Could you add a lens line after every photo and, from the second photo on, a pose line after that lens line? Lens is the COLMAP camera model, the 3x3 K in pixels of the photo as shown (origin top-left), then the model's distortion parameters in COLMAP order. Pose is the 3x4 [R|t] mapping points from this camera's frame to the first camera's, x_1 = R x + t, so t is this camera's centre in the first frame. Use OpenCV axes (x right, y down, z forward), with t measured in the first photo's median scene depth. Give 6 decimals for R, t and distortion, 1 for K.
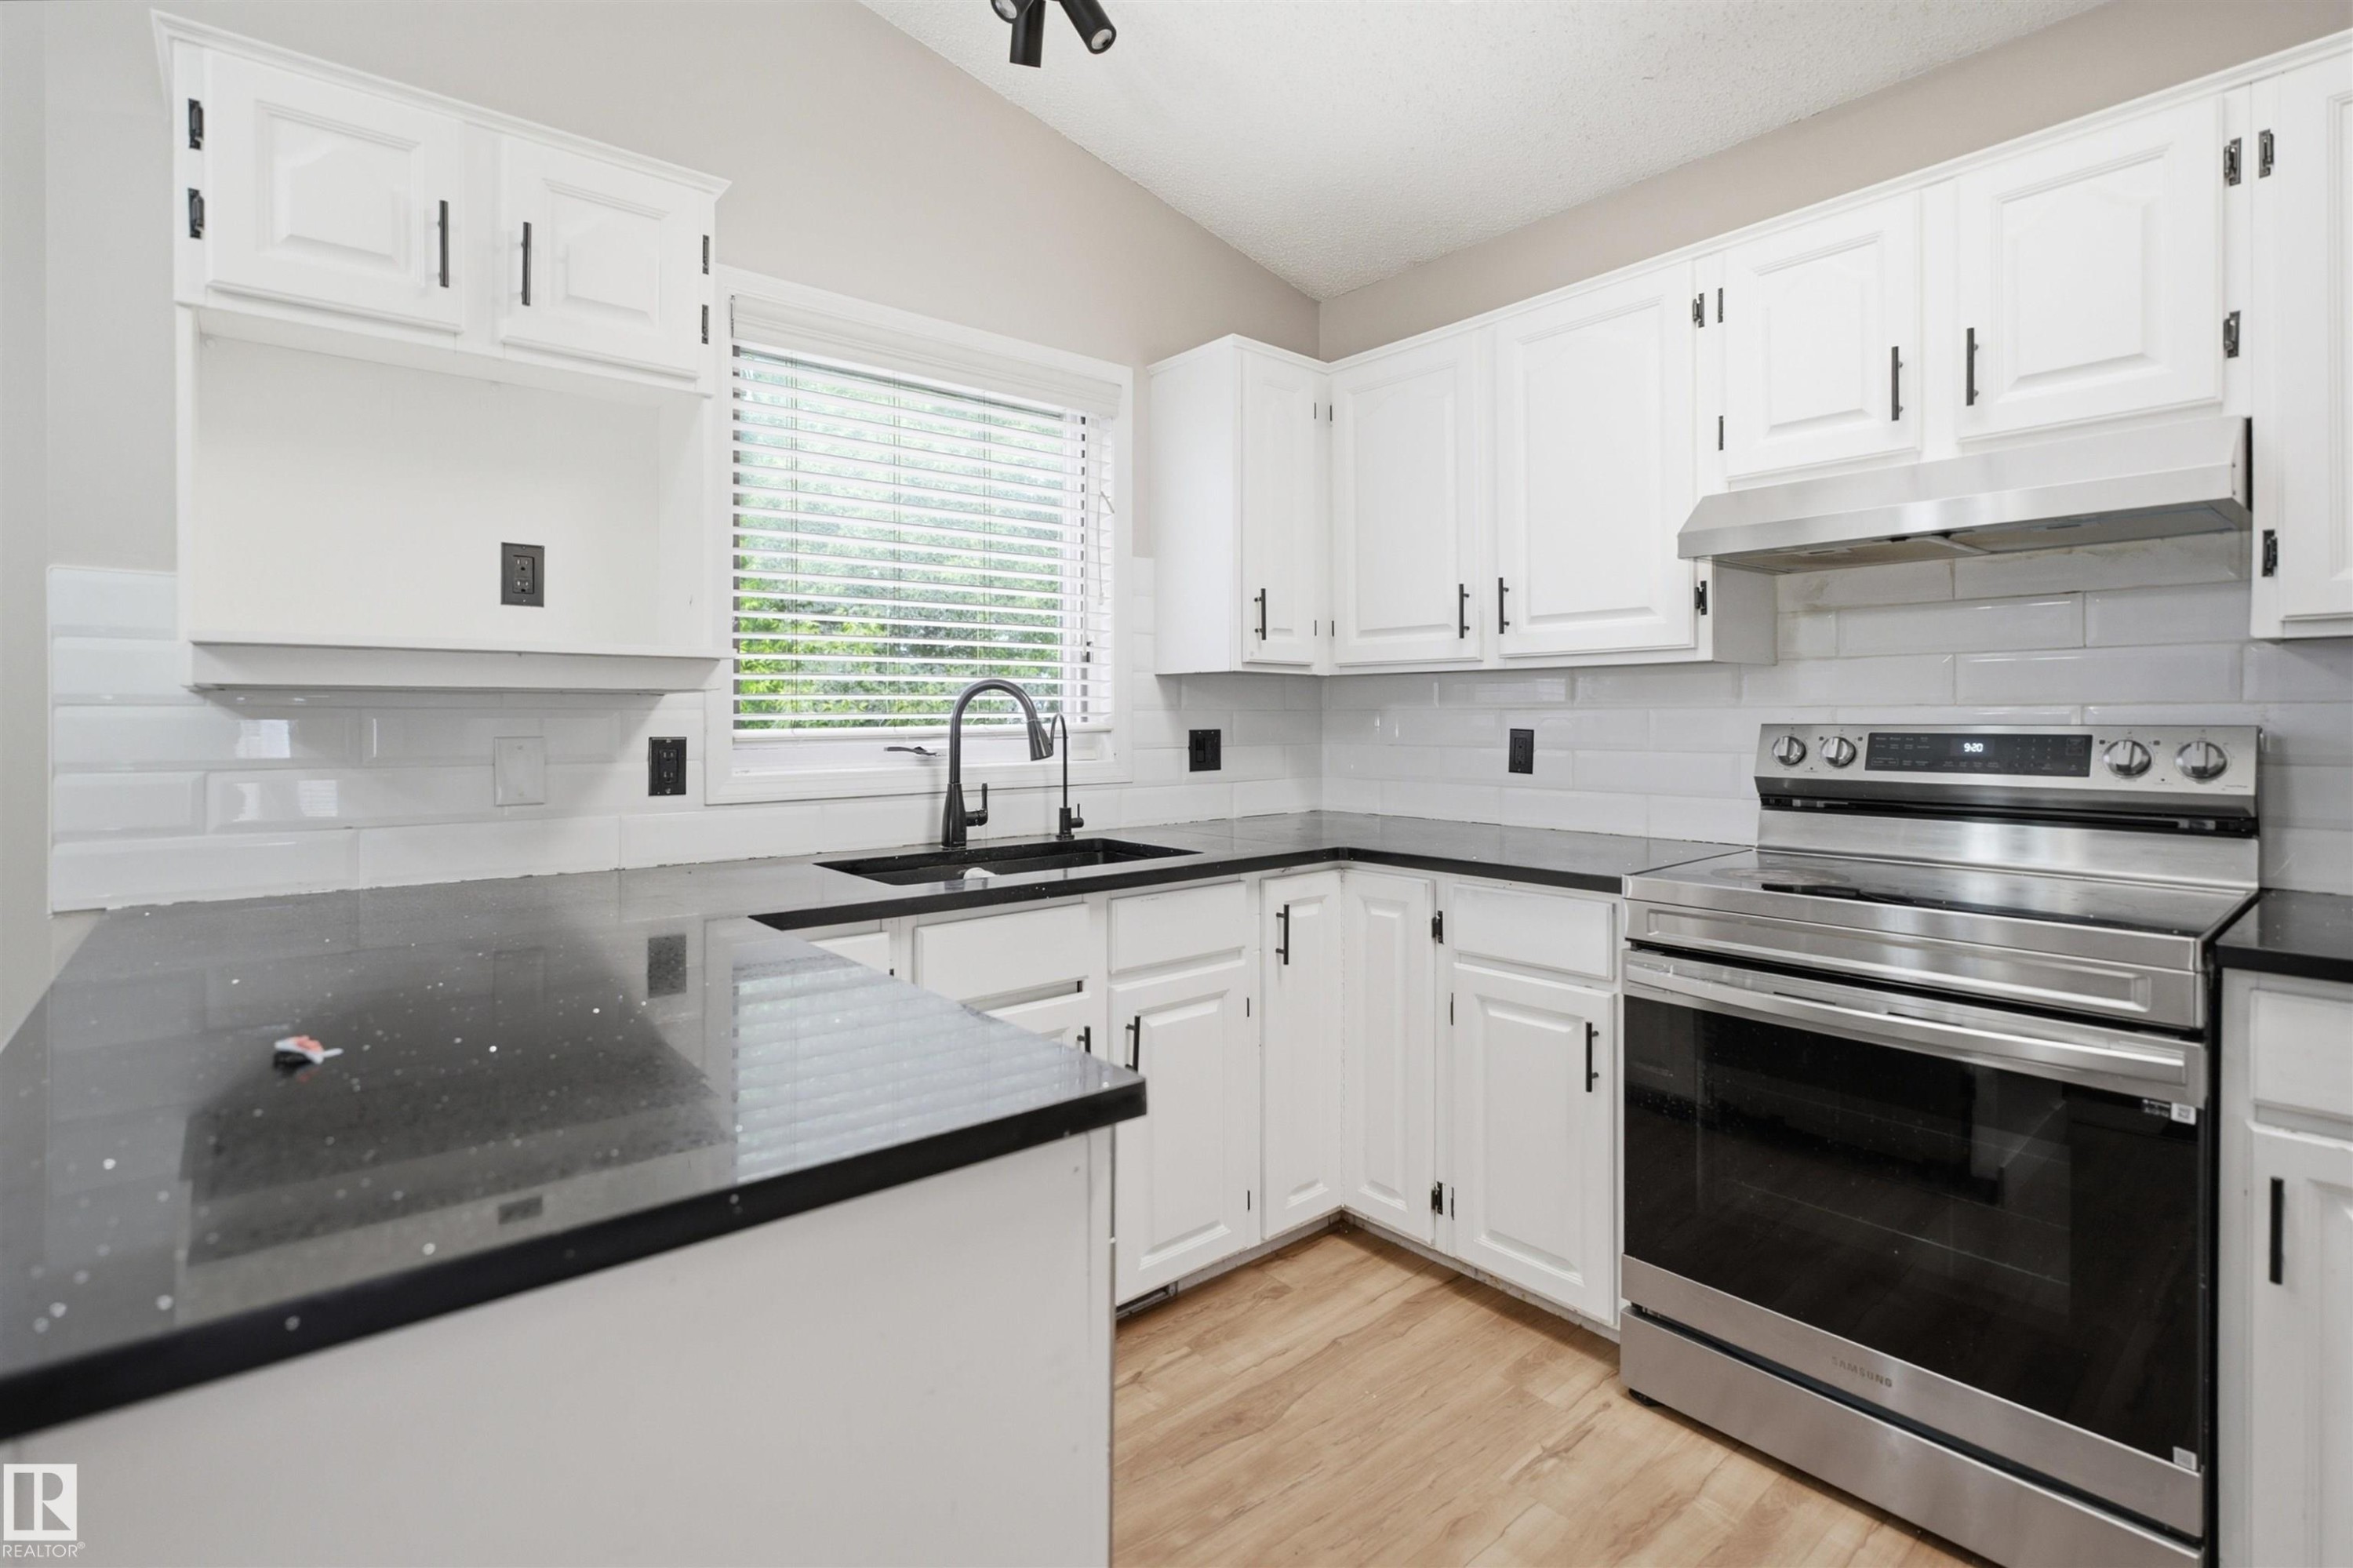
lens RADIAL K [[1123.3, 0, 1168.9], [0, 1123.3, 720.7], [0, 0, 1]] dist [-0.003575, 0.000336]
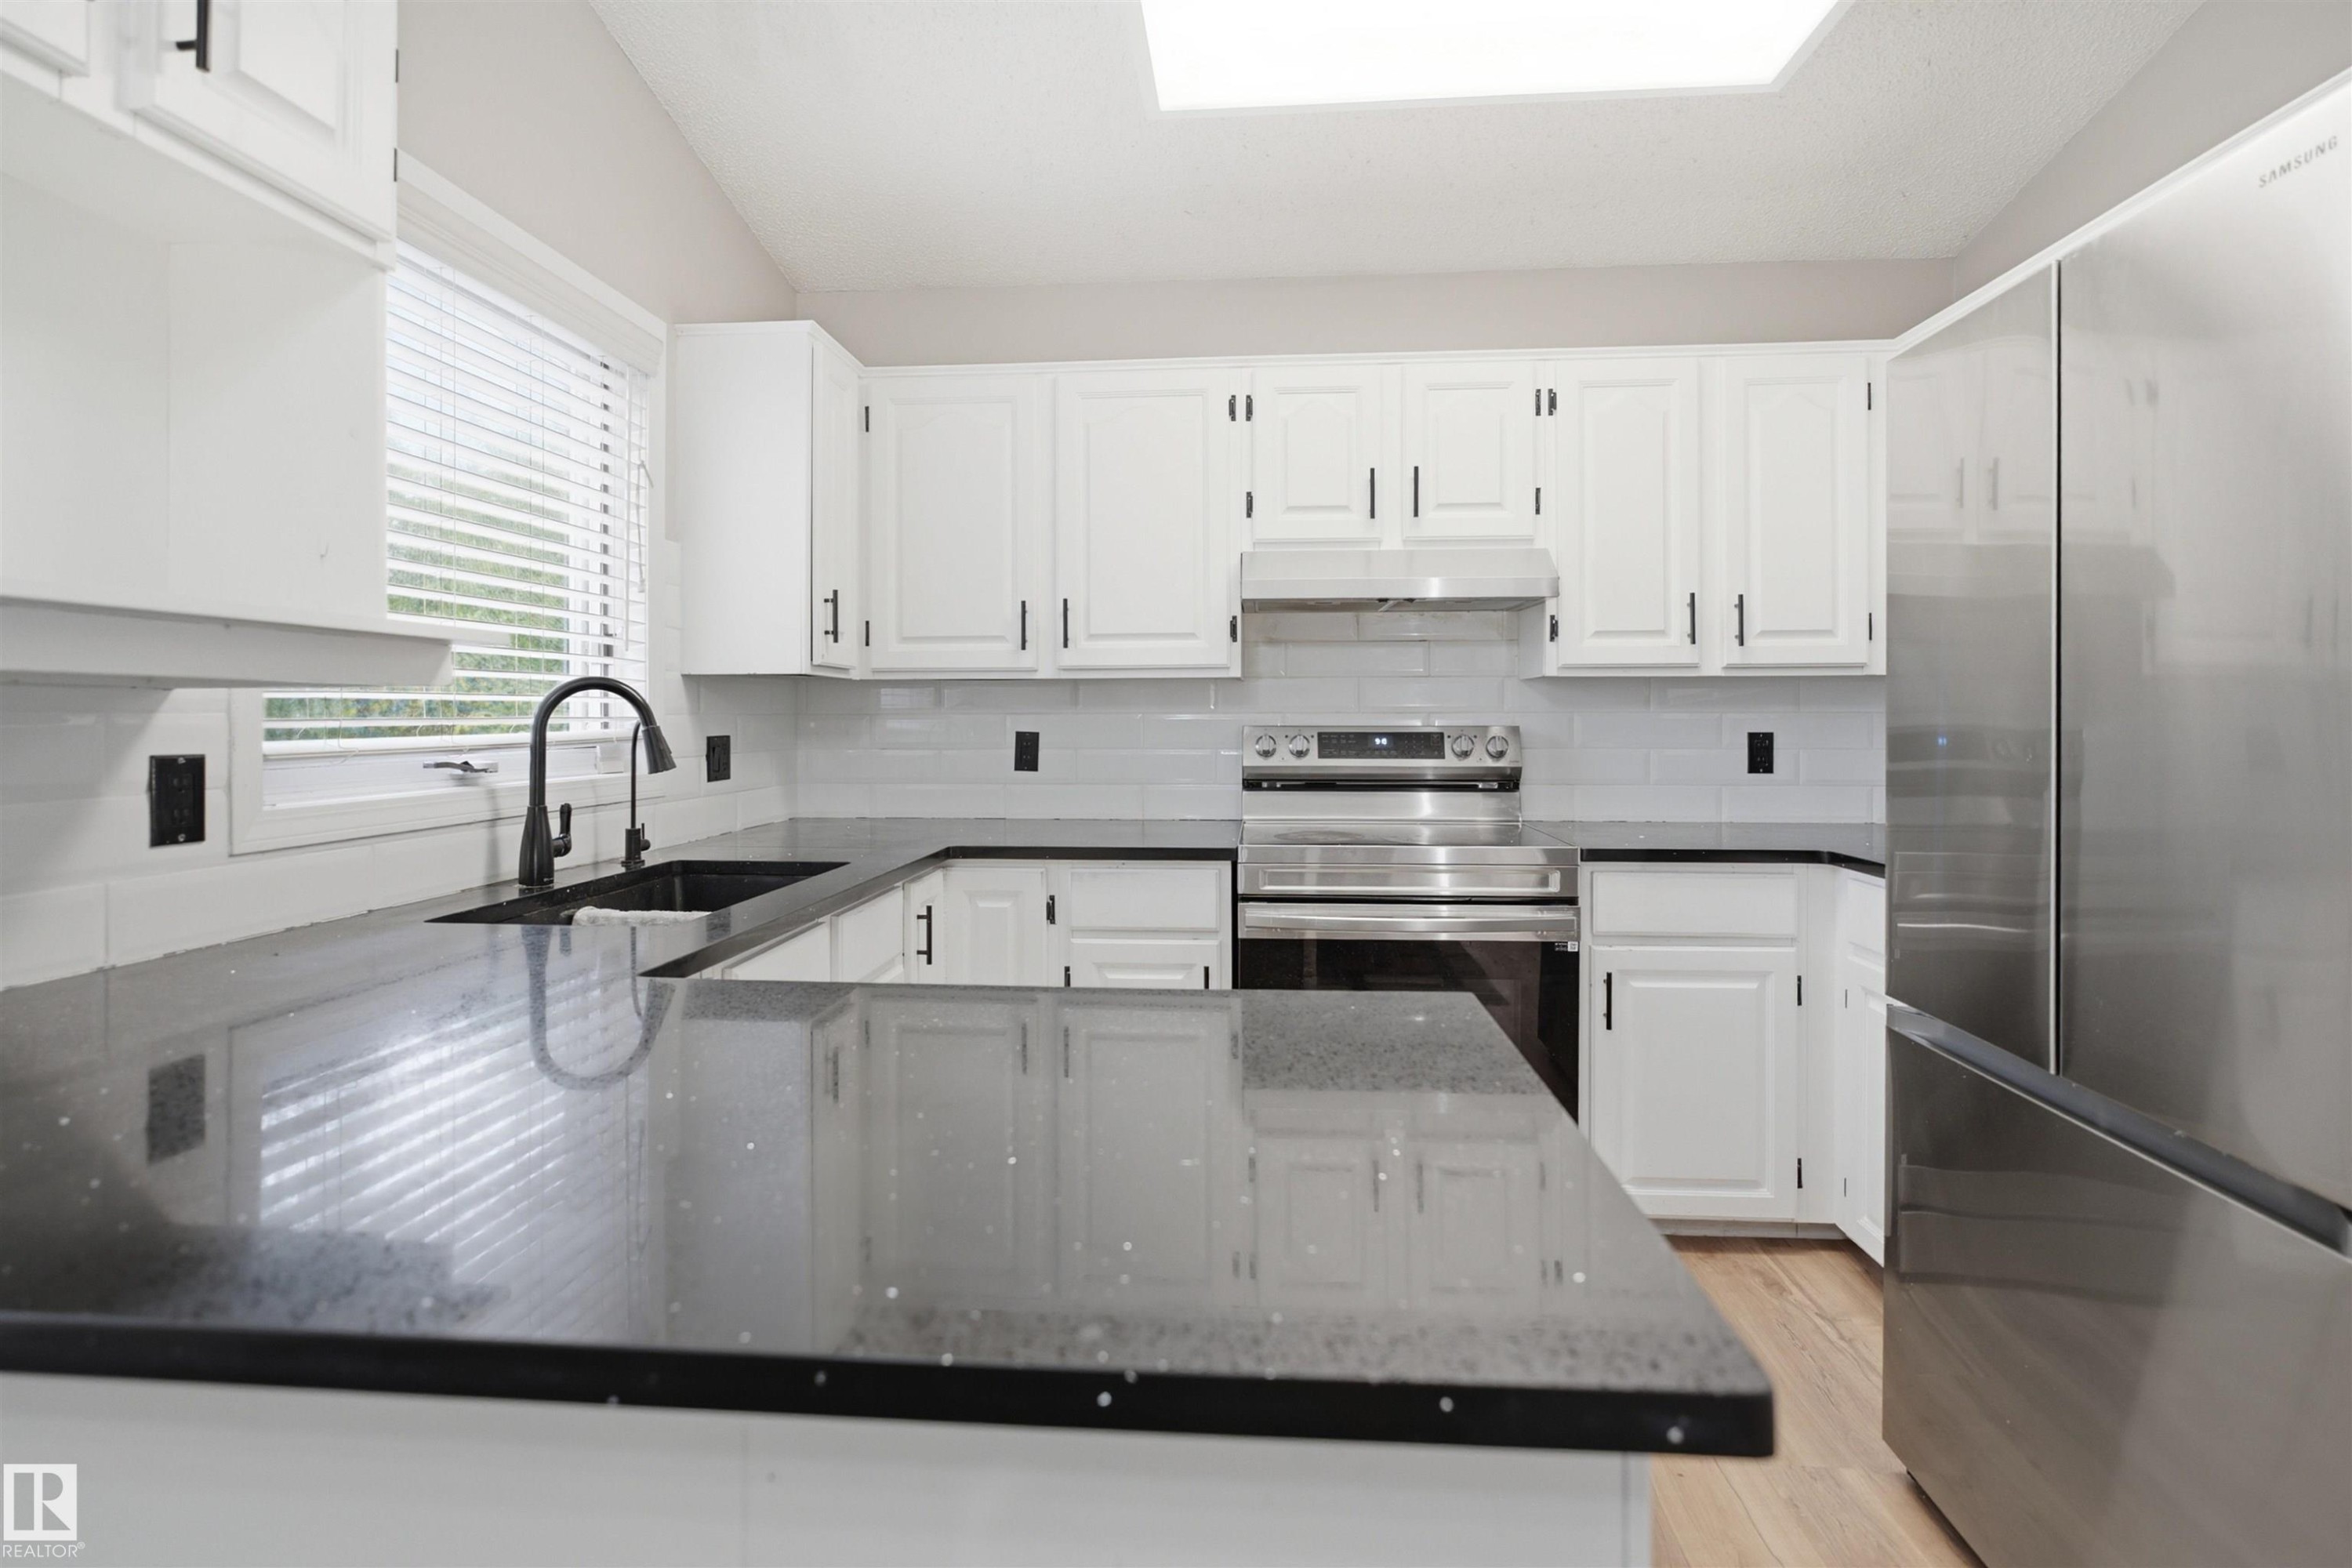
lens RADIAL K [[1141.6, 0, 1167.4], [0, 1141.6, 714.5], [0, 0, 1]] dist [-0.001675, 0.000315]
pose [[0.694665, 0.002640, 0.719328, -0.491056], [0.002278, 0.999980, -0.005870, -0.002975], [-0.719330, 0.005716, 0.694645, 0.127235]]
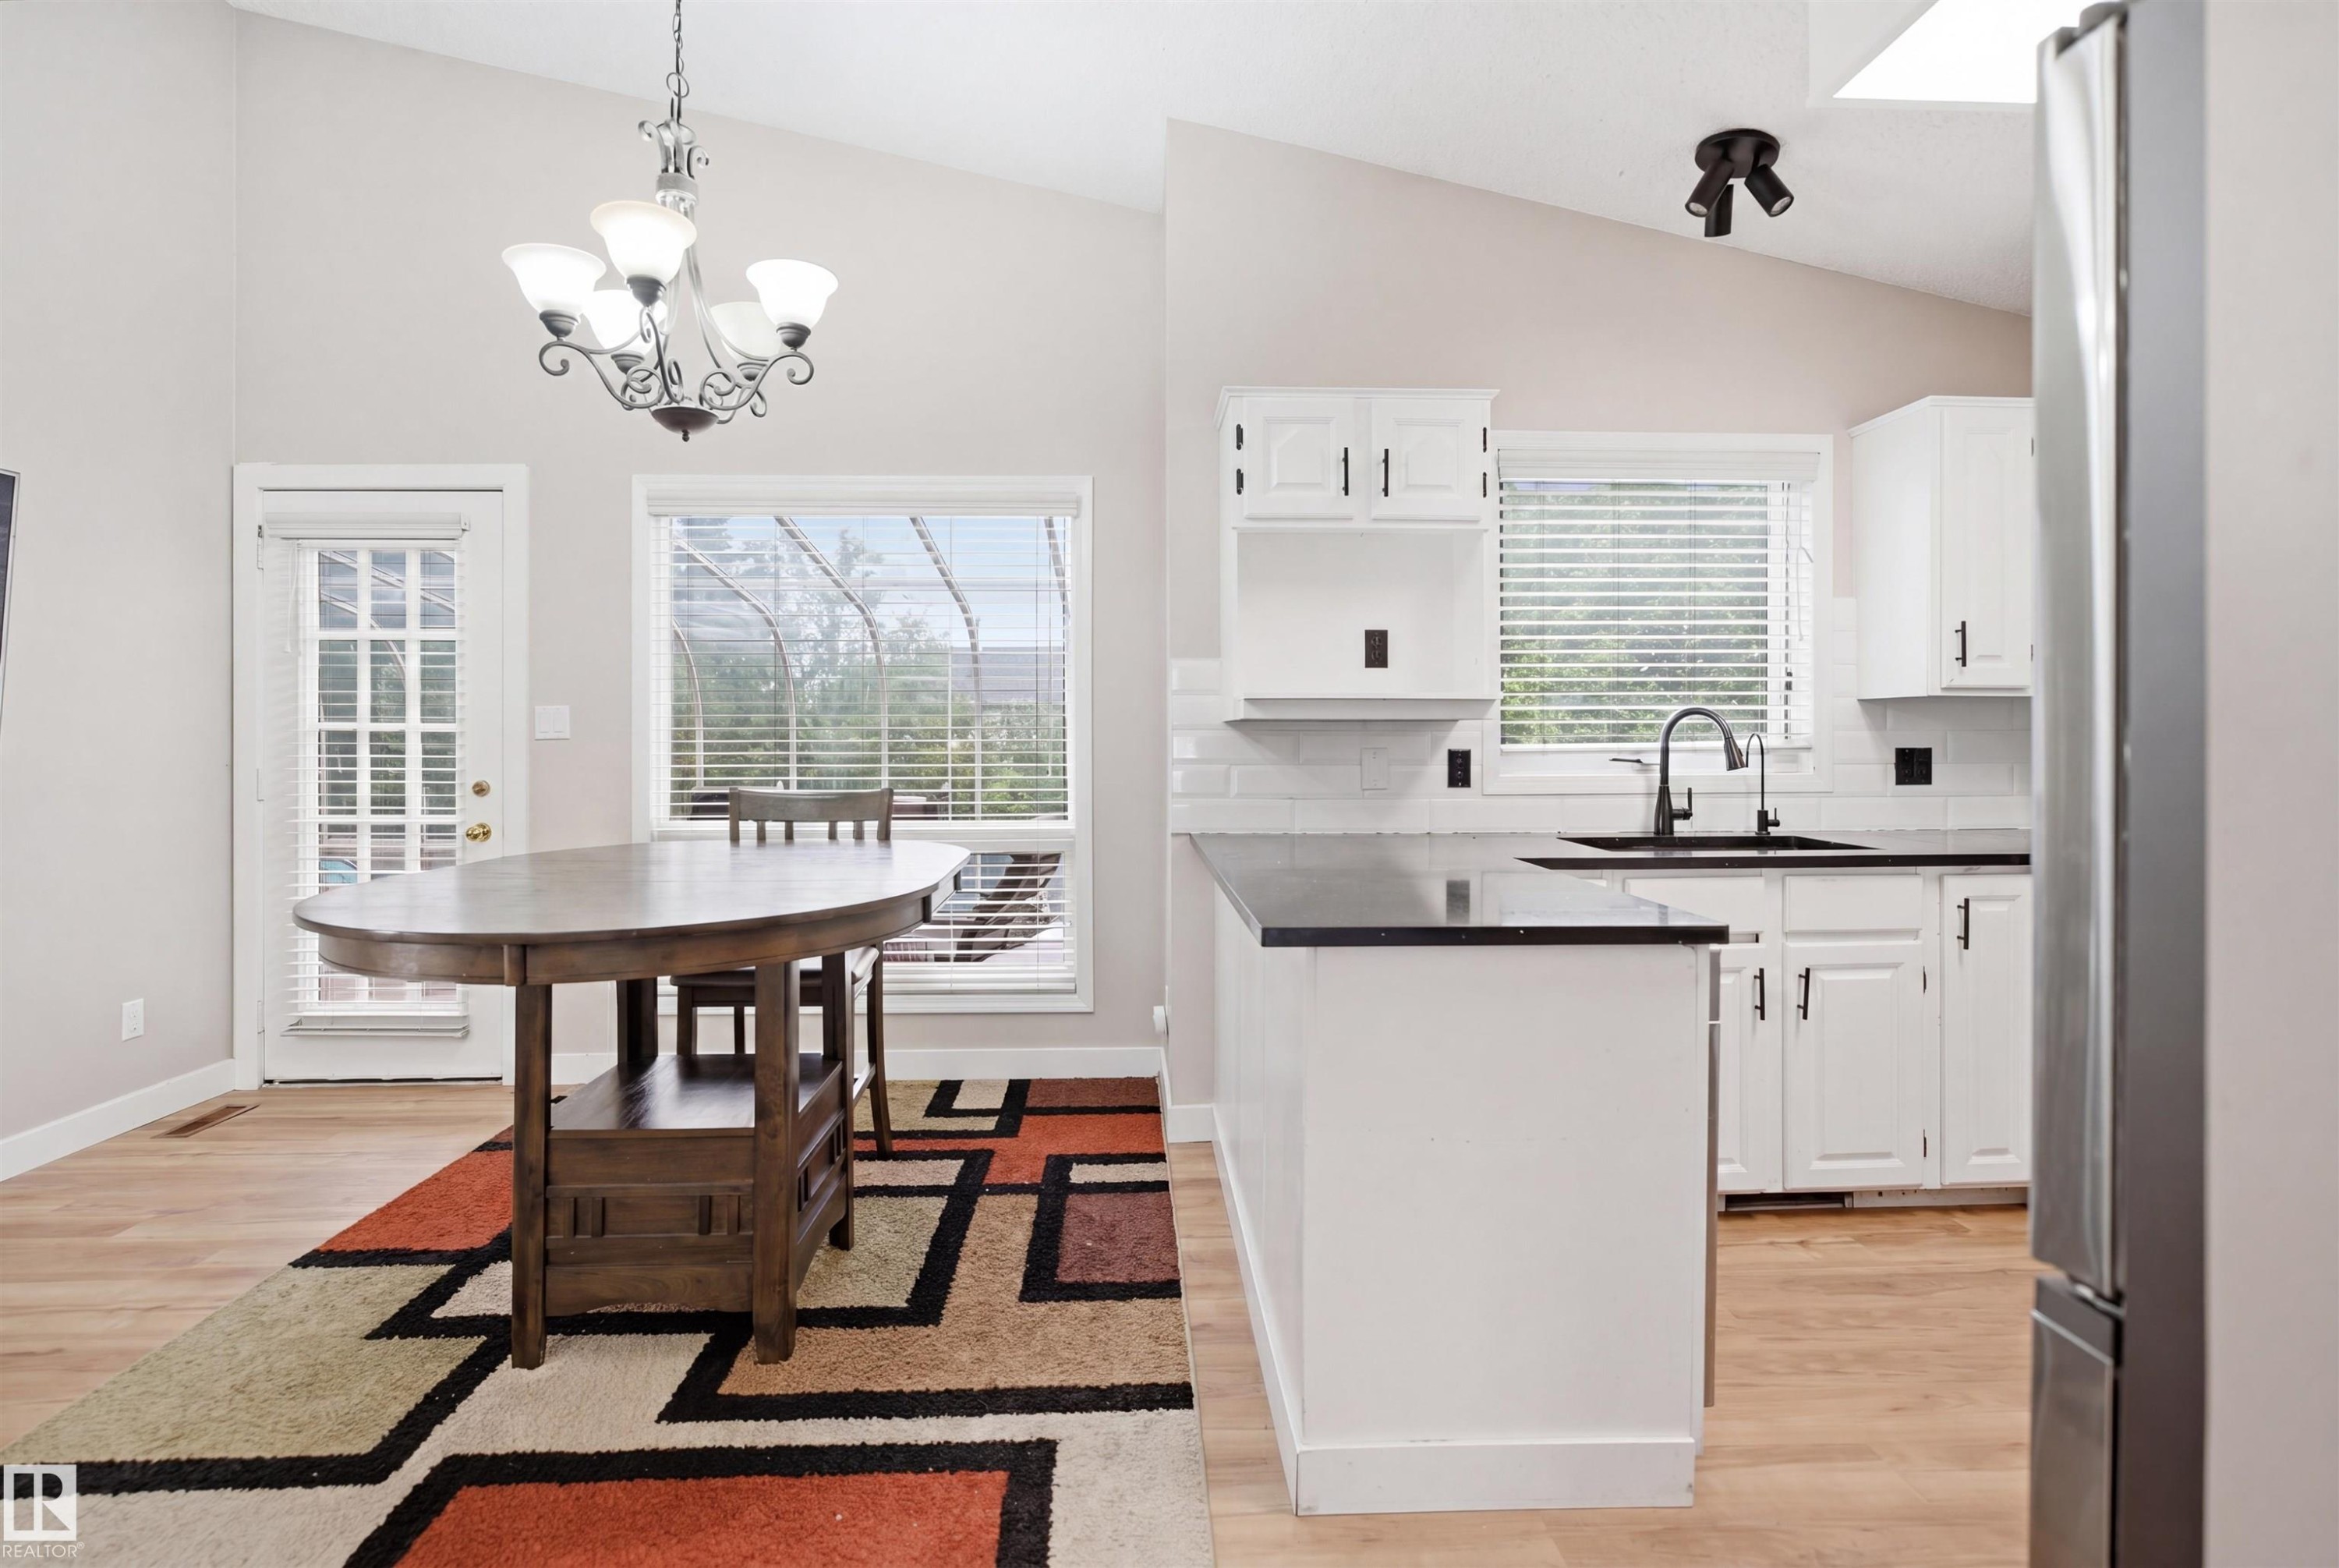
lens RADIAL K [[1135.3, 0, 1160.9], [0, 1135.3, 714.9], [0, 0, 1]] dist [-0.001675, 0.000315]
pose [[0.800914, -0.009522, -0.598703, 0.142526], [-0.002717, 0.999805, -0.019536, -0.000822], [0.598773, 0.017273, 0.800733, -0.446594]]
